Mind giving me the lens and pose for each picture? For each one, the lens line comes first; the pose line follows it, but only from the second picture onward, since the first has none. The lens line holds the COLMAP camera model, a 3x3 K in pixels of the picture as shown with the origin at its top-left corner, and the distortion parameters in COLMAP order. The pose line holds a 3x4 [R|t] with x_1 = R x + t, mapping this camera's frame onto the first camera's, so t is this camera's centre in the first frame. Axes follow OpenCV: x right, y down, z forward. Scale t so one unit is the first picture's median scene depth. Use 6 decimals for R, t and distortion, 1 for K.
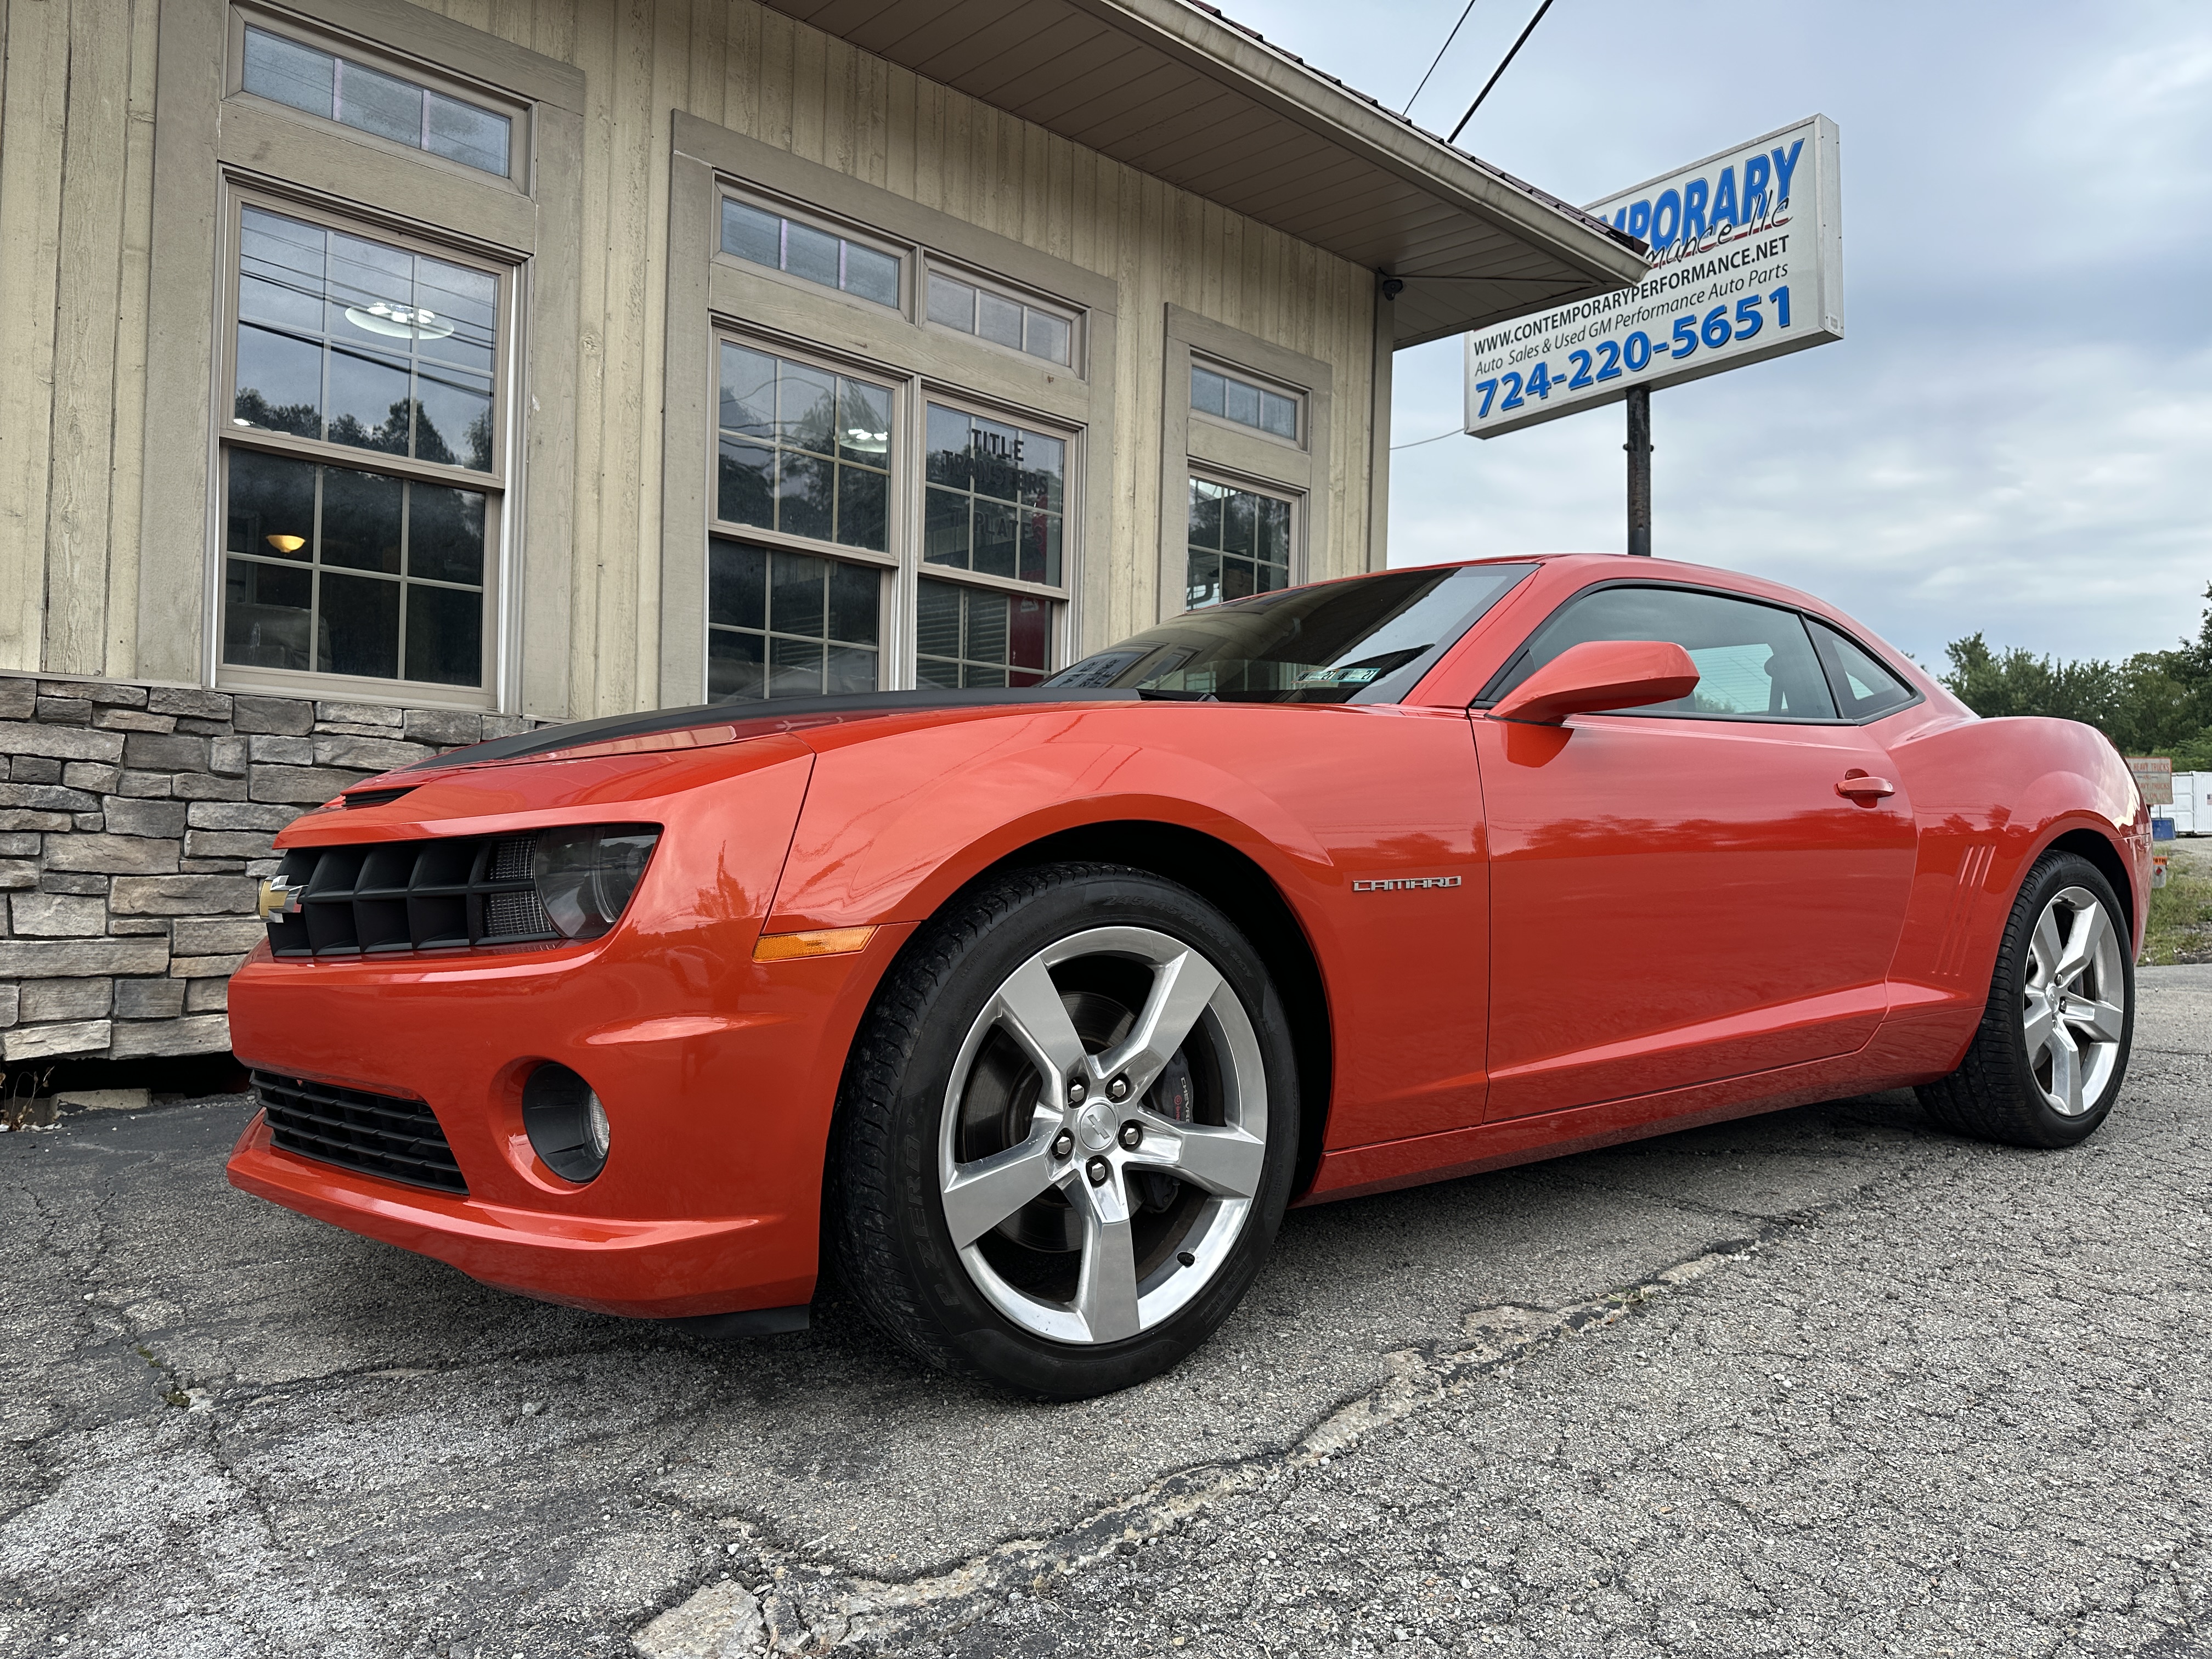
lens RADIAL K [[1522.8, 0, 1139.4], [0, 1522.8, 854.7], [0, 0, 1]] dist [-0.010697, -0.005727]
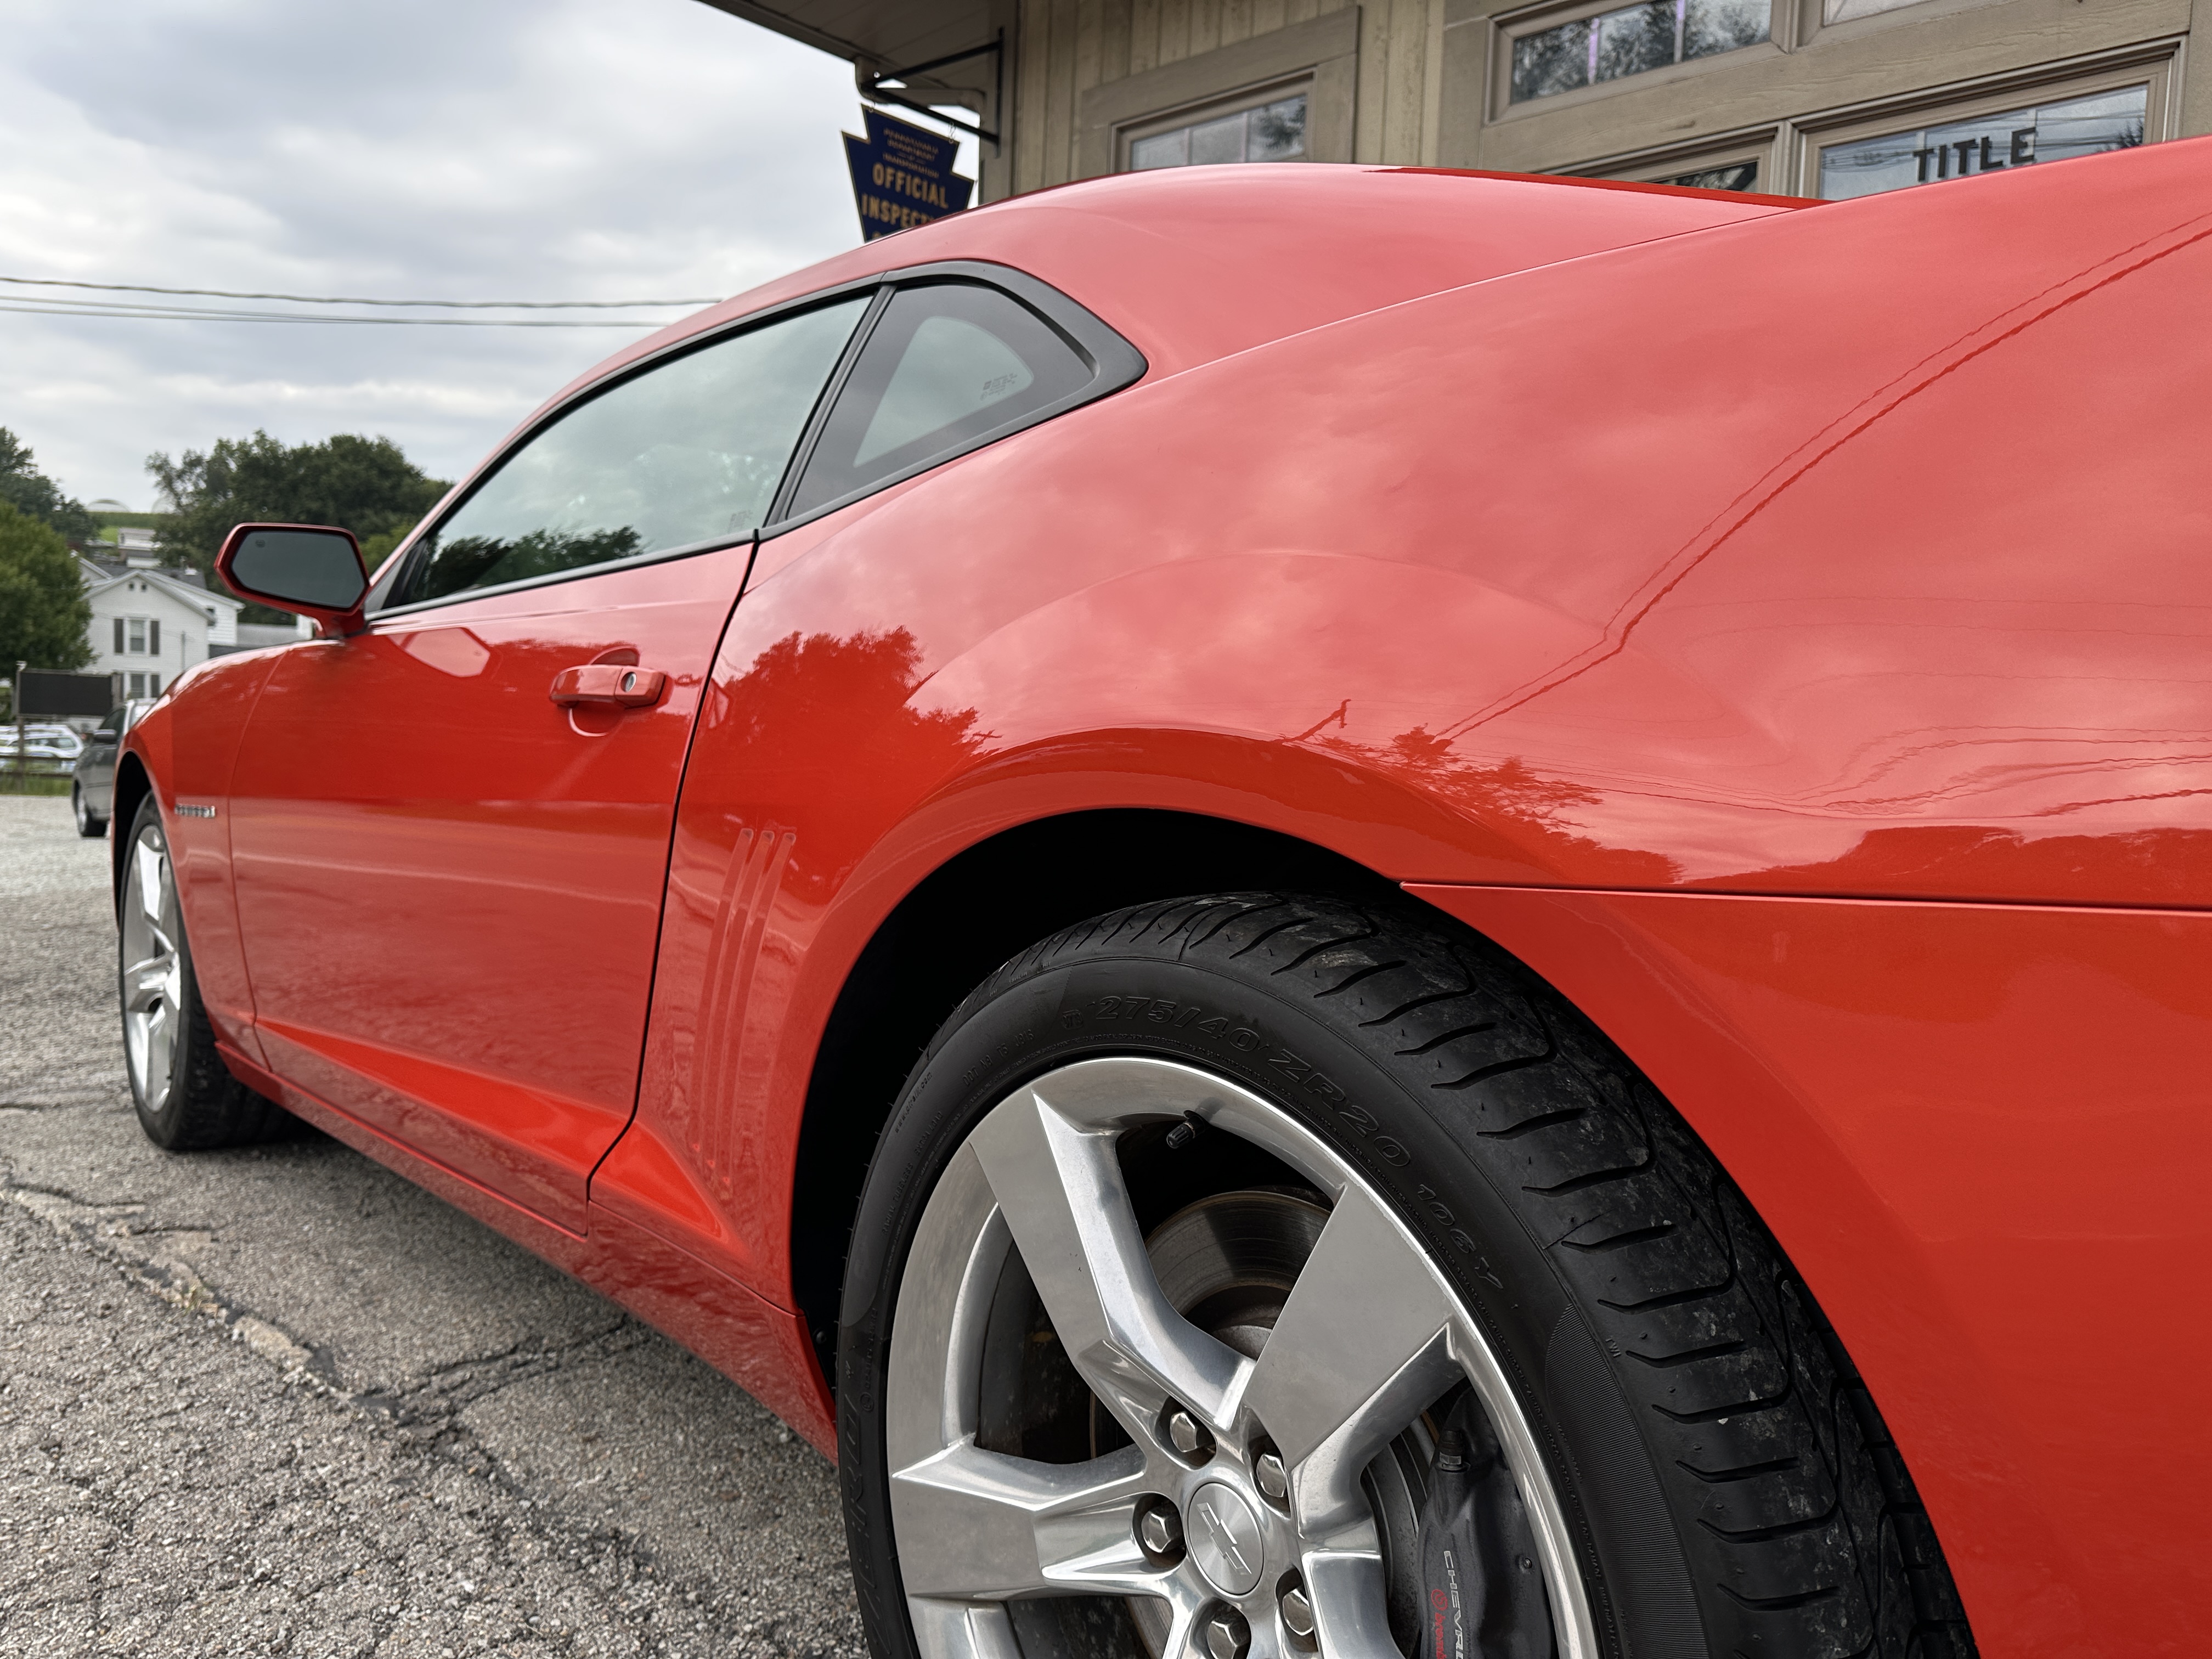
lens RADIAL K [[1636.2, 0, 1106.0], [0, 1636.2, 829.5], [0, 0, 1]] dist [-0.004097, 0.000168]
pose [[0.060896, 0.027775, -0.997758, 0.565779], [-0.041961, 0.998800, 0.025243, -0.004393], [0.997262, 0.040330, 0.061989, 0.650019]]
